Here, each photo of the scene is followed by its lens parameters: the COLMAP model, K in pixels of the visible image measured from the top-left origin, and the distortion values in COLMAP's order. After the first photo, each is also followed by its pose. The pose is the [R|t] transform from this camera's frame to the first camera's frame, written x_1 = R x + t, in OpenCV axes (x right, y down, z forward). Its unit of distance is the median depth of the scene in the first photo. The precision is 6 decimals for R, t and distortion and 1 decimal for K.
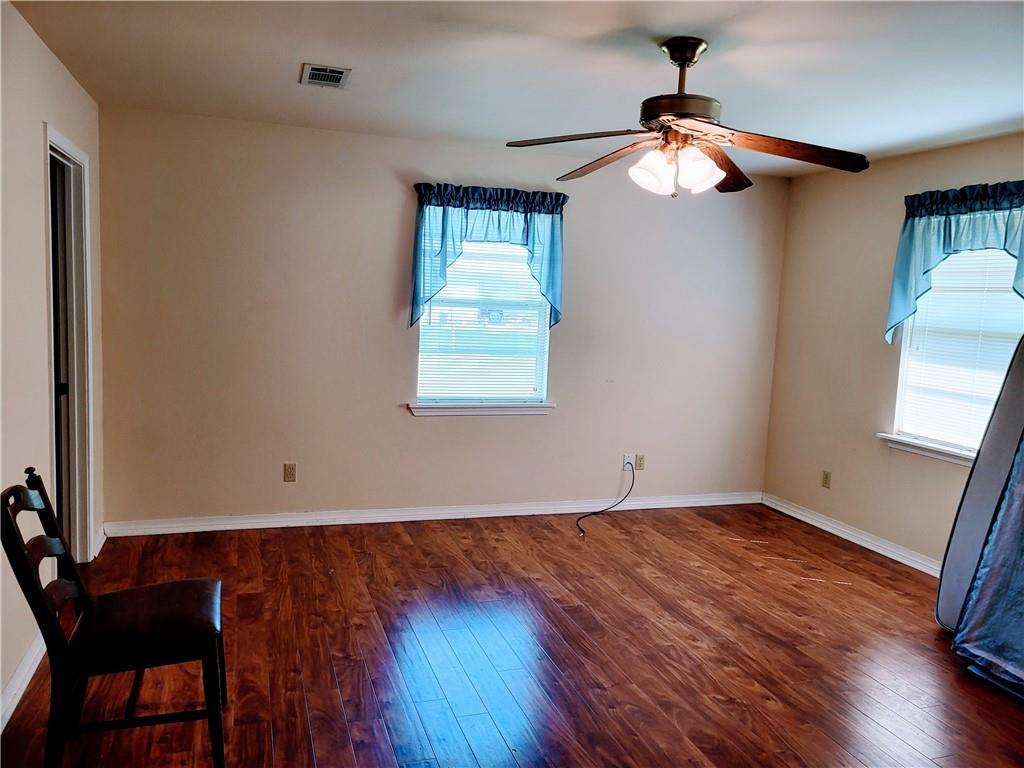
lens RADIAL K [[790.0, 0, 509.4], [0, 790.0, 382.0], [0, 0, 1]] dist [0.042756, -0.030247]
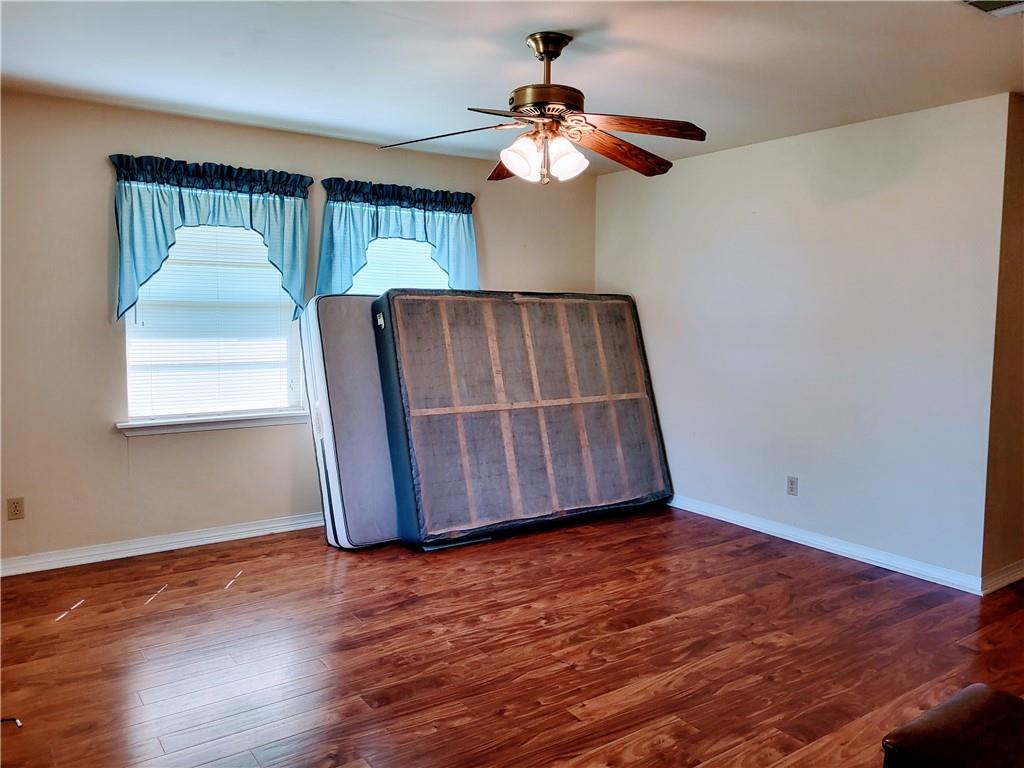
lens RADIAL K [[790.0, 0, 509.8], [0, 790.0, 389.0], [0, 0, 1]] dist [0.042756, -0.030247]
pose [[-0.285143, -0.142148, 0.947886, -0.643164], [0.084133, 0.981413, 0.172485, -0.119129], [-0.954785, 0.128931, -0.267884, 1.091816]]
